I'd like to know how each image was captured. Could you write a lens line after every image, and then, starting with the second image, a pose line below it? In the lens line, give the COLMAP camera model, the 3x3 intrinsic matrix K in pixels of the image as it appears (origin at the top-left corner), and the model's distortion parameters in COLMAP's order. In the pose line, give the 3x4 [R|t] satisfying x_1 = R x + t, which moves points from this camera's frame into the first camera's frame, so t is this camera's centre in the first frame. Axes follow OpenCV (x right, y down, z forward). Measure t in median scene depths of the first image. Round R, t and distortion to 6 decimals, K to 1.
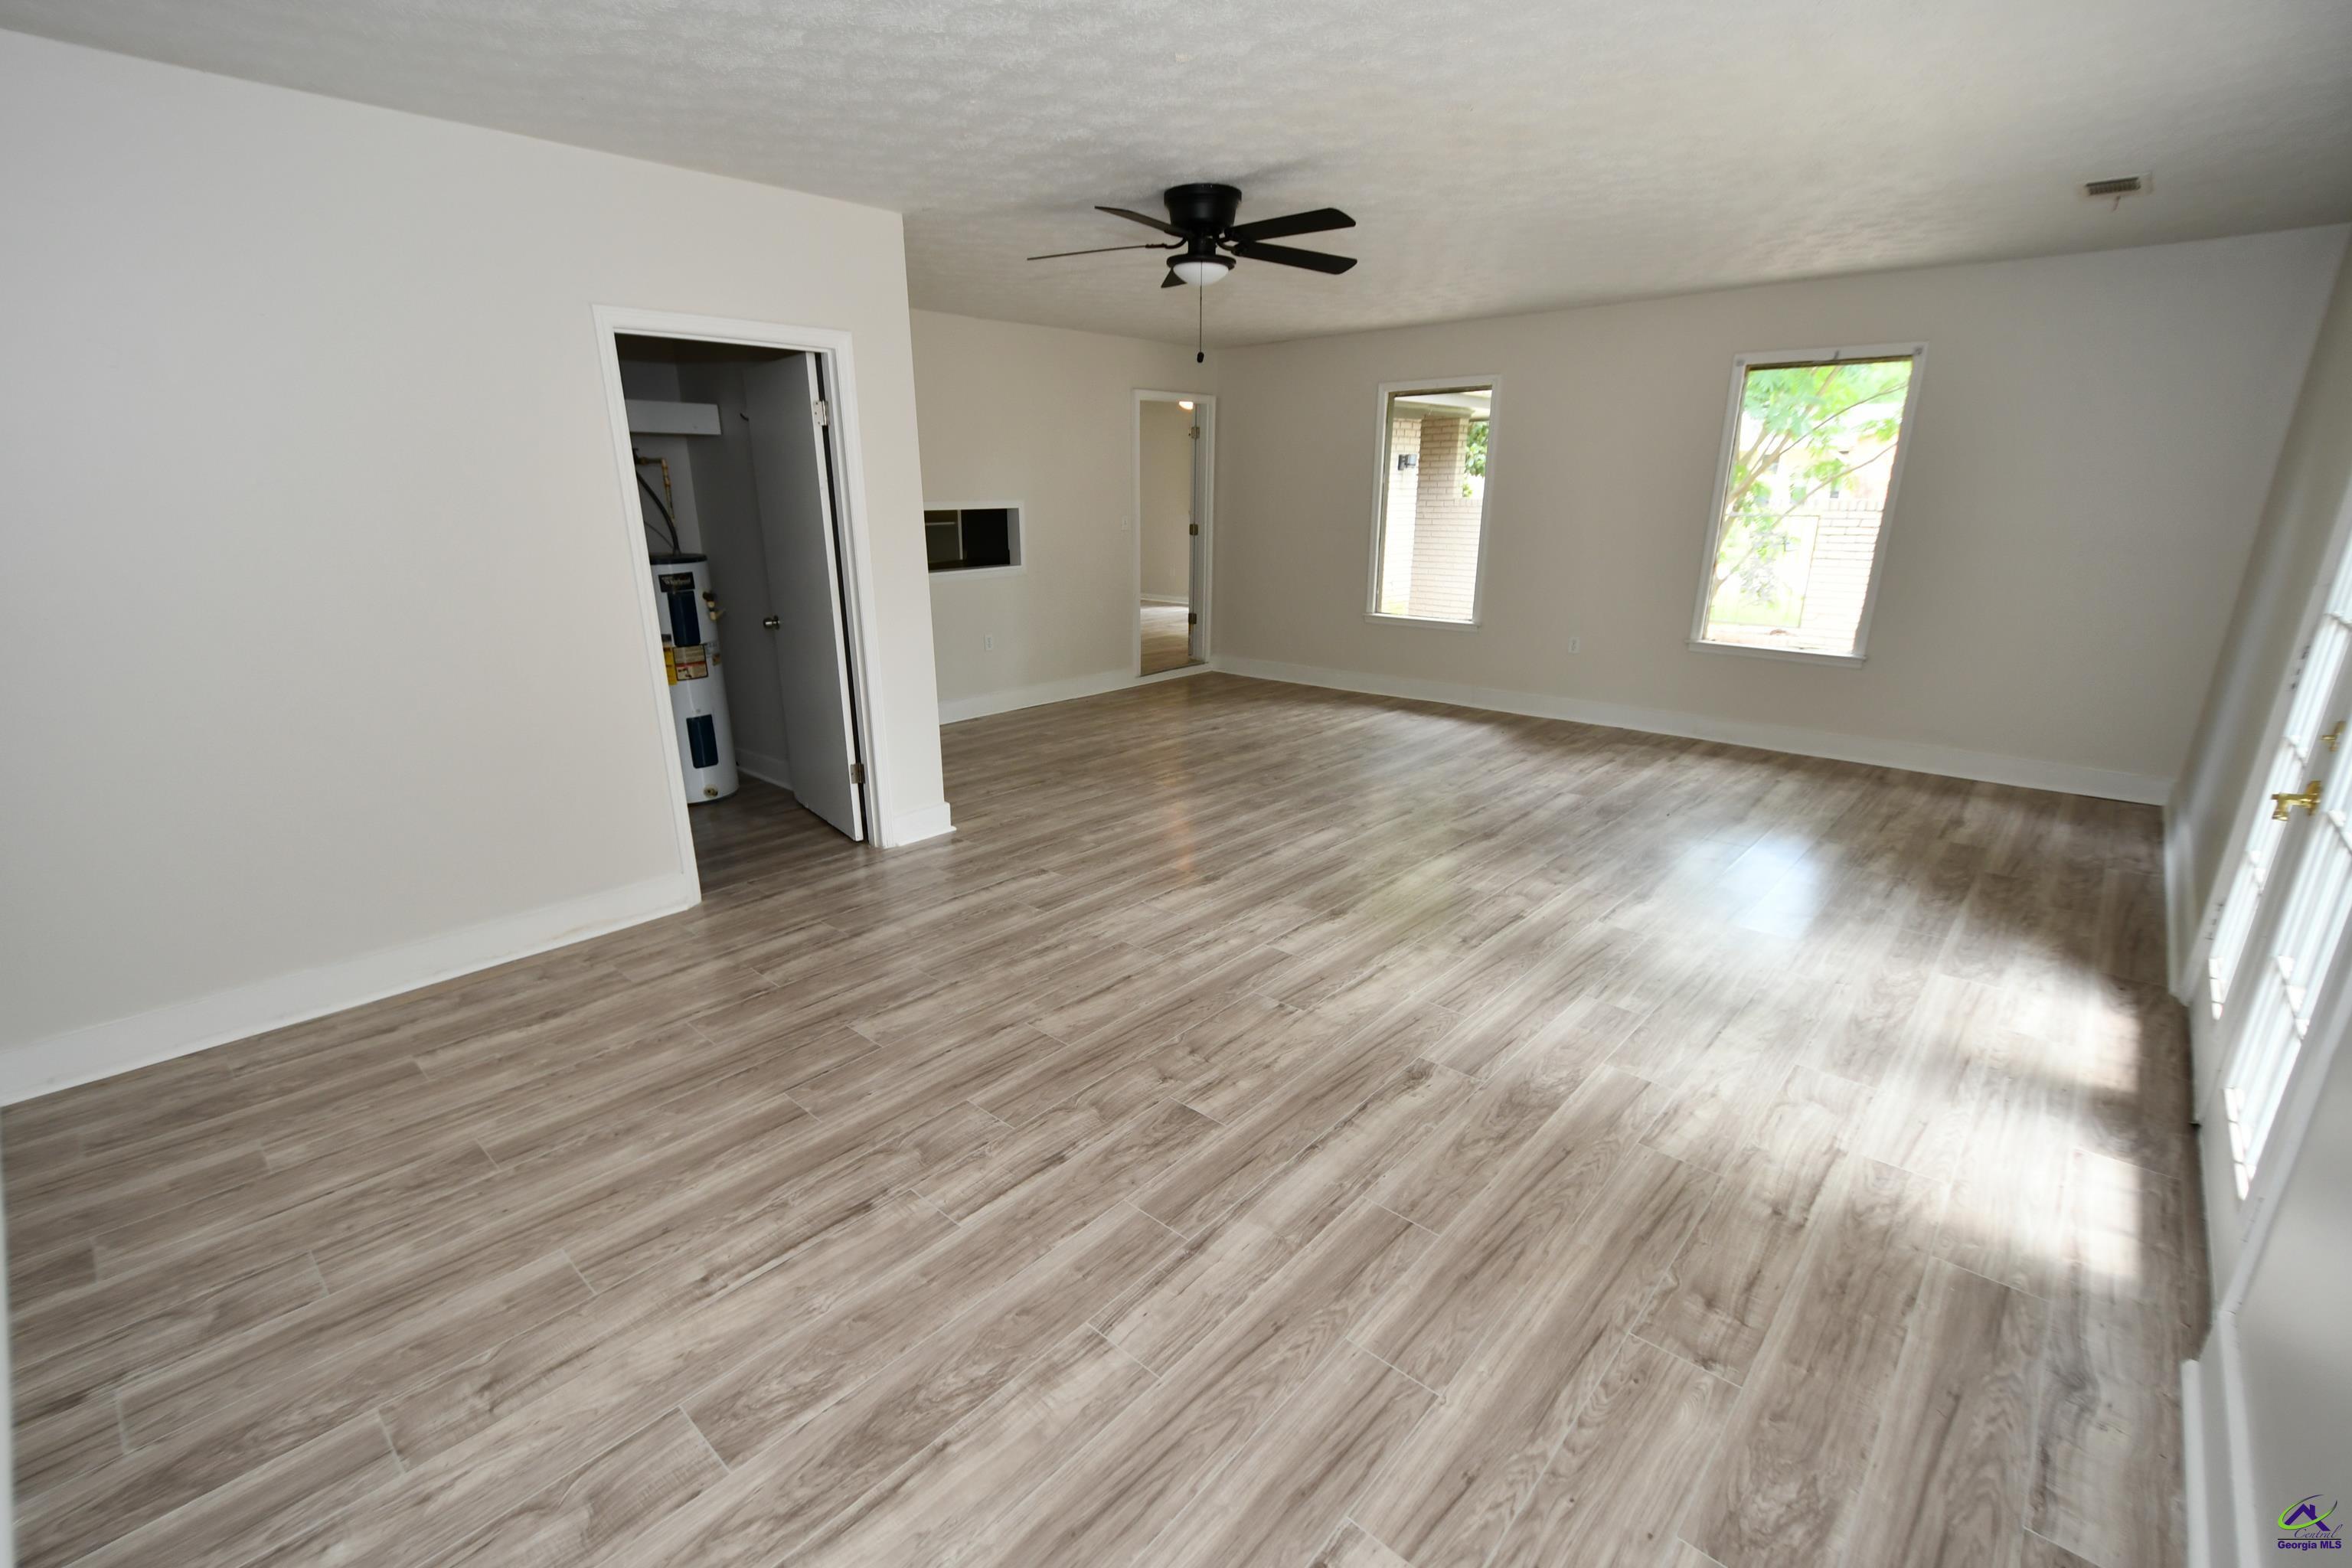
lens RADIAL K [[1026.7, 0, 1149.6], [0, 1026.7, 818.7], [0, 0, 1]] dist [0.009181, -0.008092]
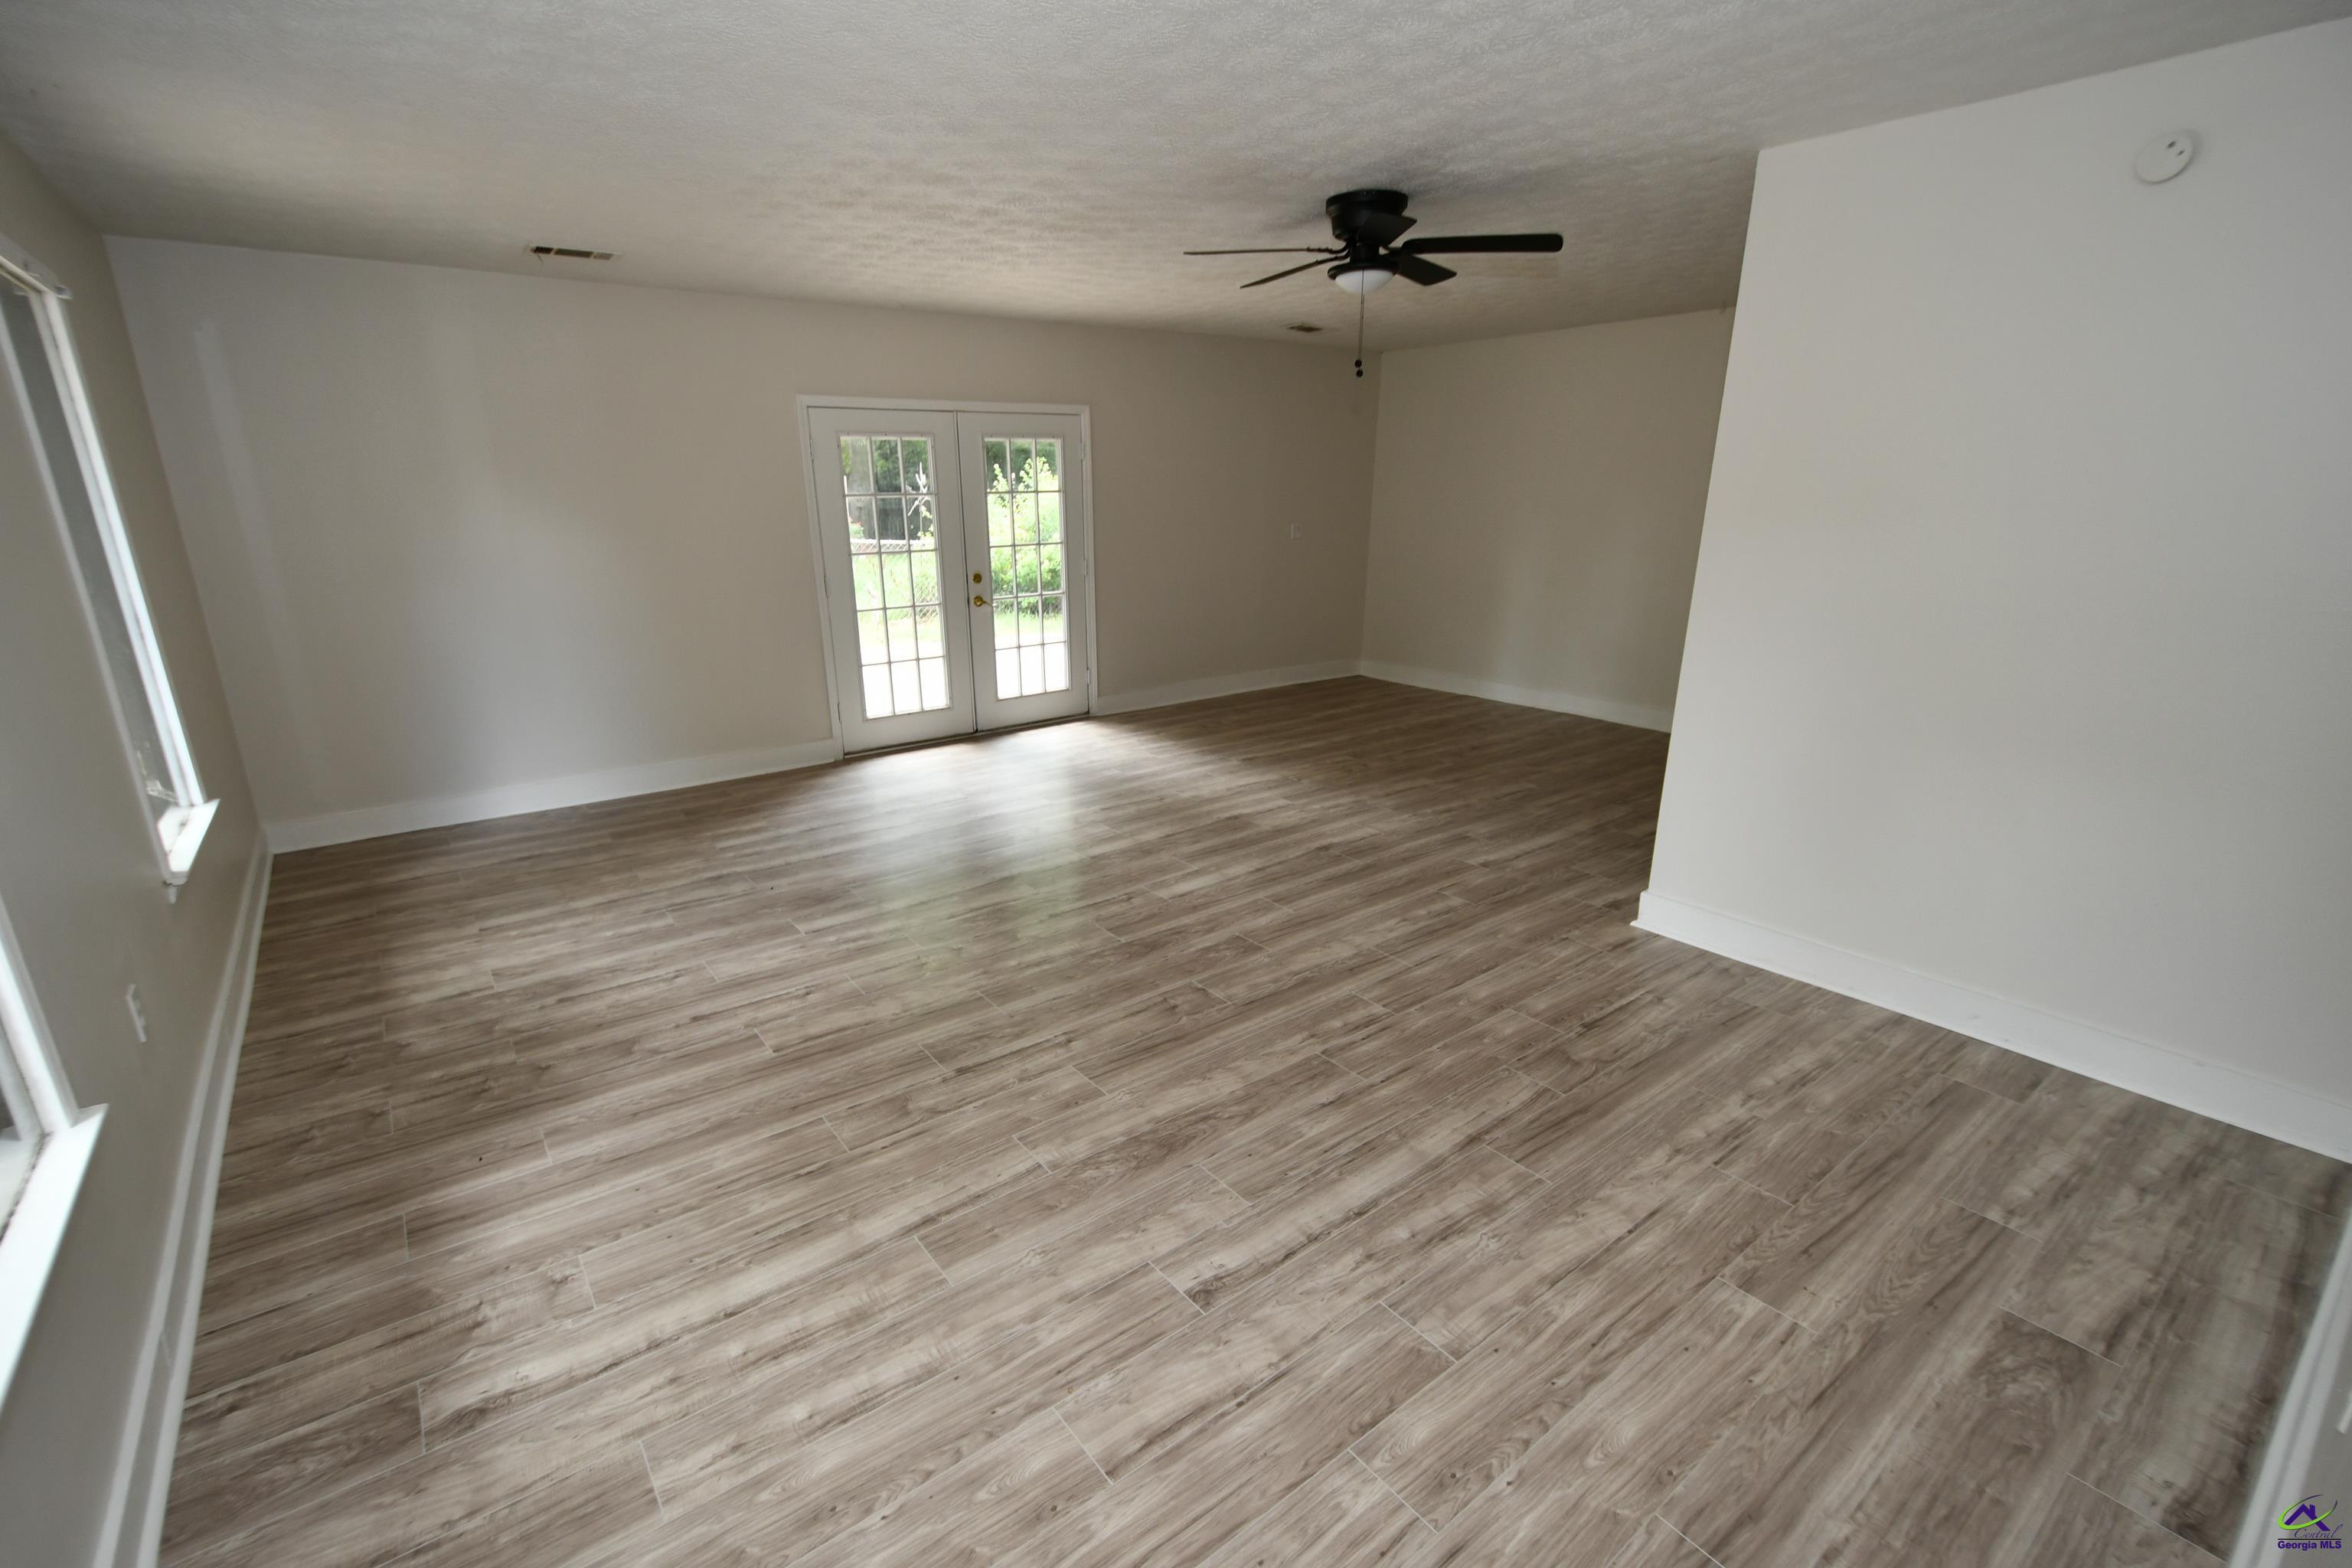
lens RADIAL K [[1032.7, 0, 1151.4], [0, 1032.7, 810.6], [0, 0, 1]] dist [0.008403, 0.000073]
pose [[-0.984140, -0.041764, 0.172409, 0.048158], [0.067202, 0.811682, 0.580220, -0.598515], [-0.164174, 0.582604, -0.796002, 1.779342]]
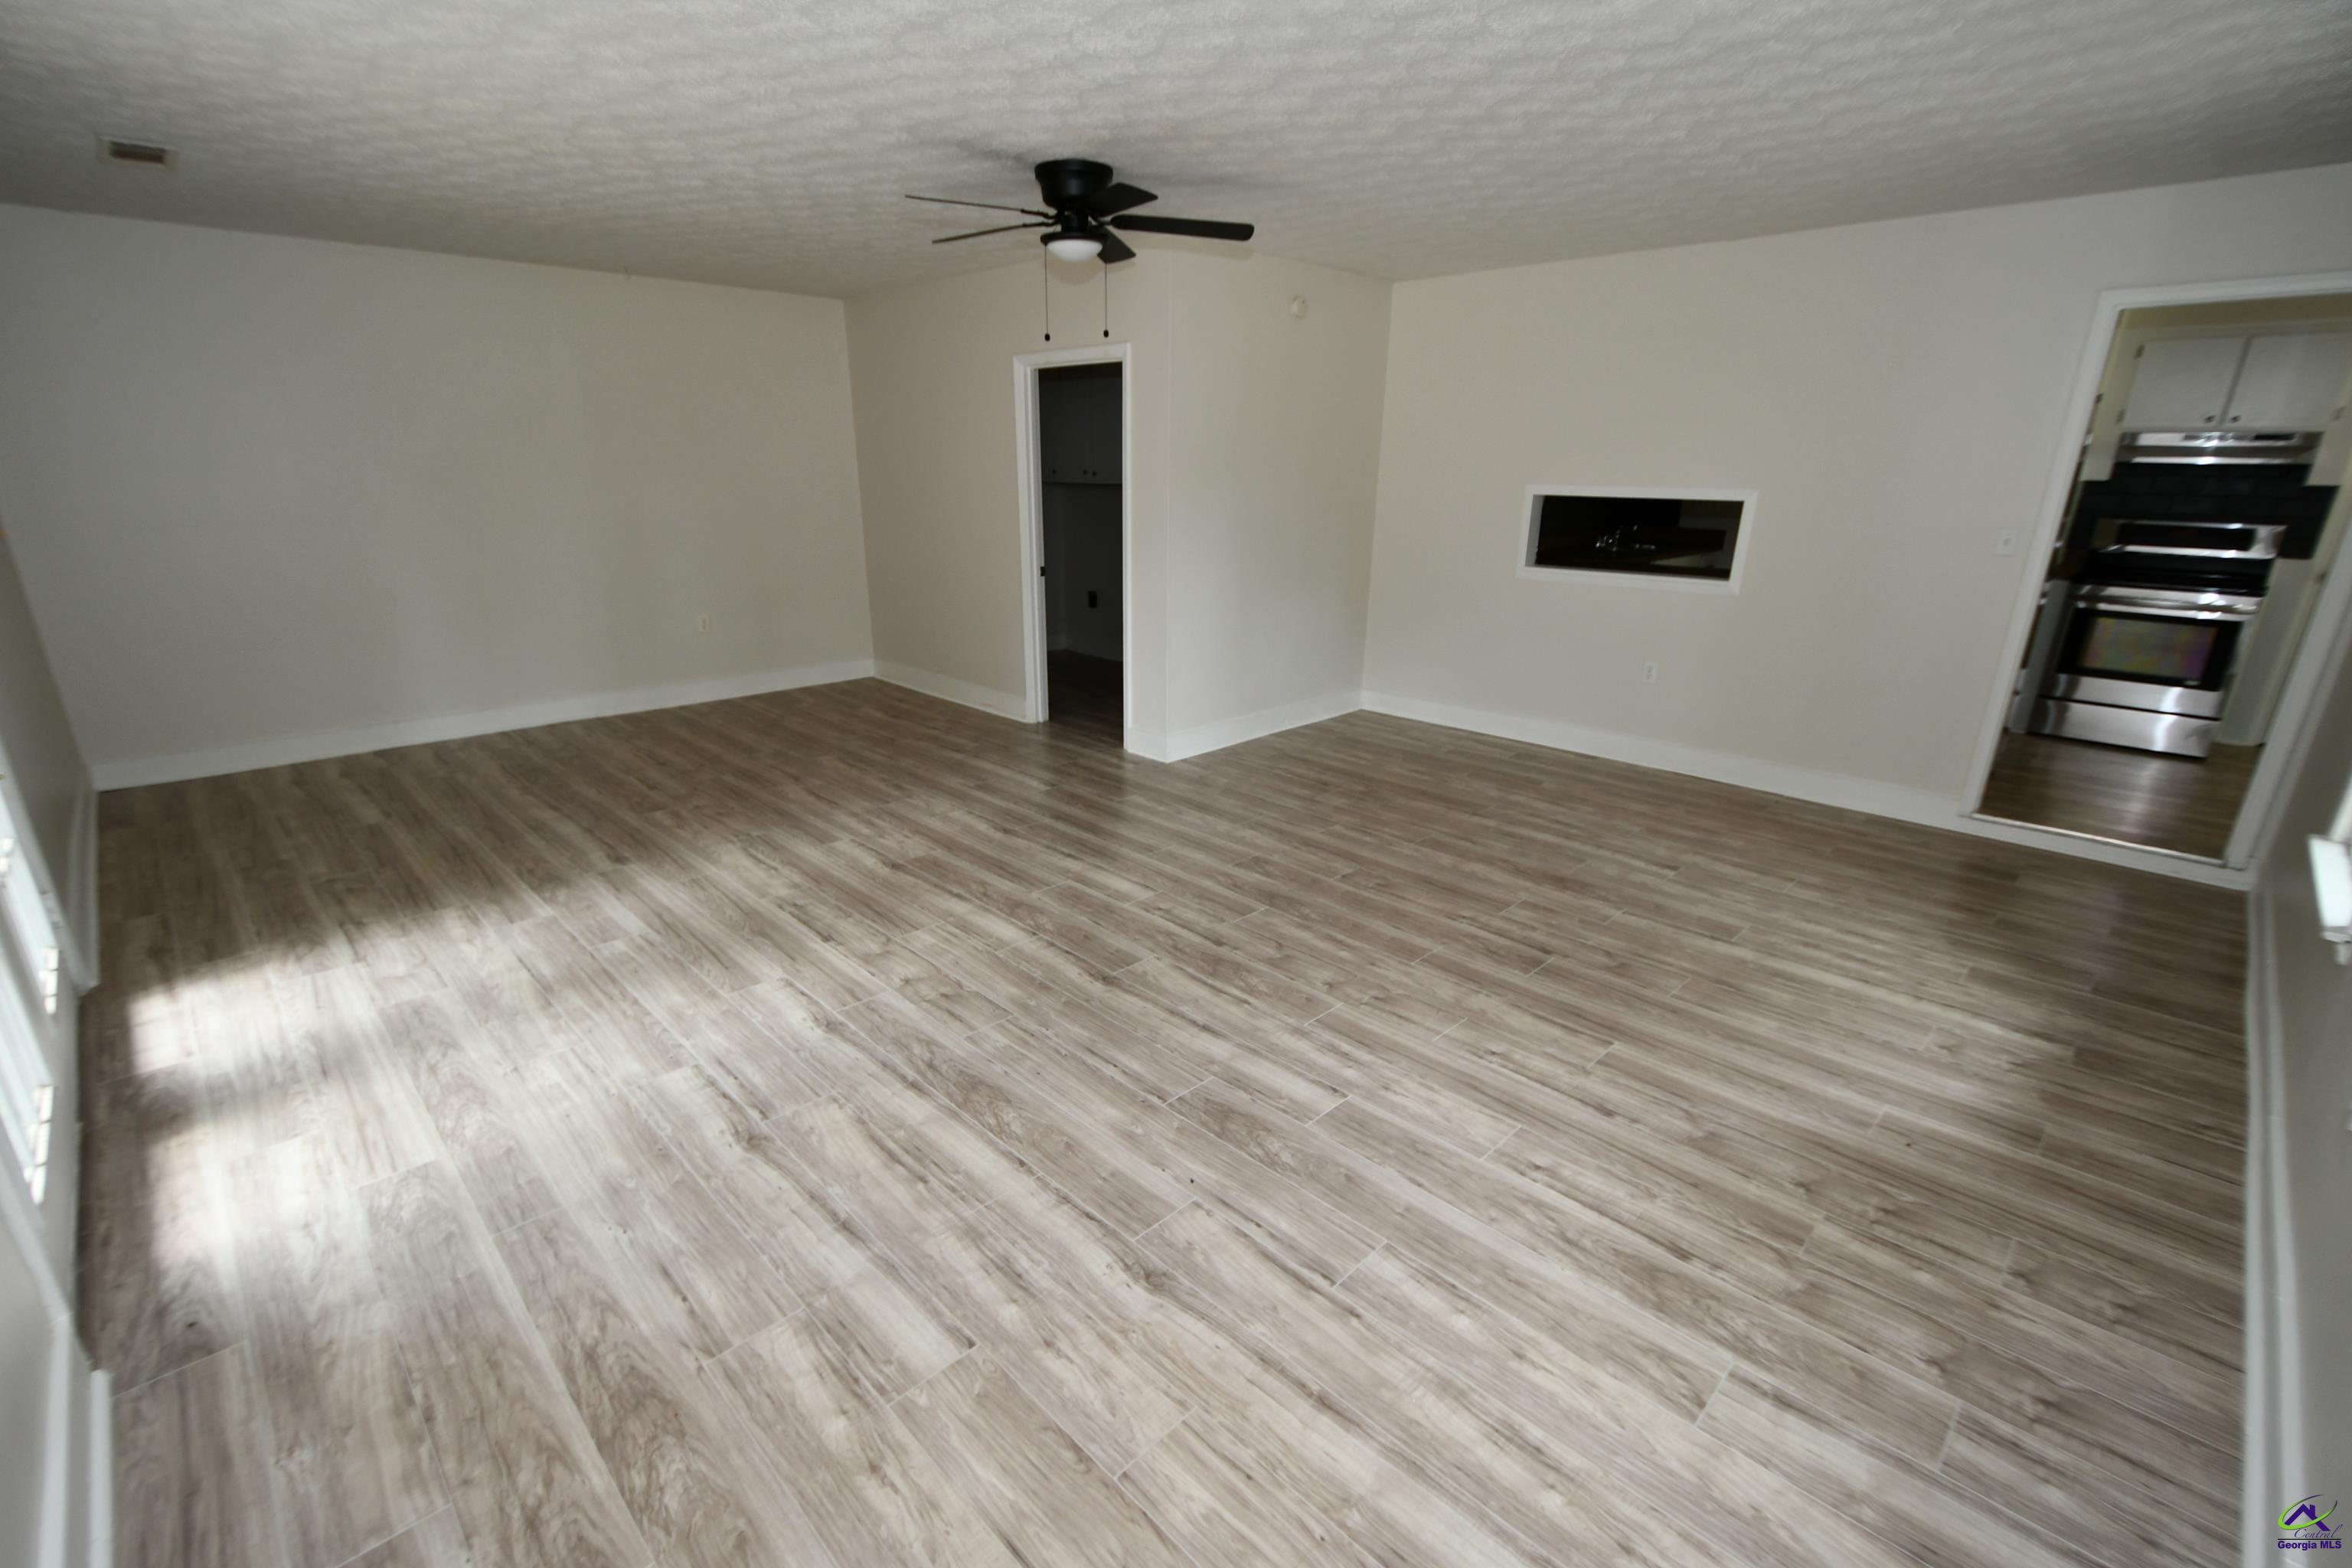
lens RADIAL K [[1026.7, 0, 1149.6], [0, 1026.7, 818.7], [0, 0, 1]] dist [0.009181, -0.008092]
pose [[-0.051087, 0.331980, -0.941902, 0.990829], [-0.318006, 0.888635, 0.330454, -0.332485], [0.946711, 0.316412, 0.060174, 1.002044]]
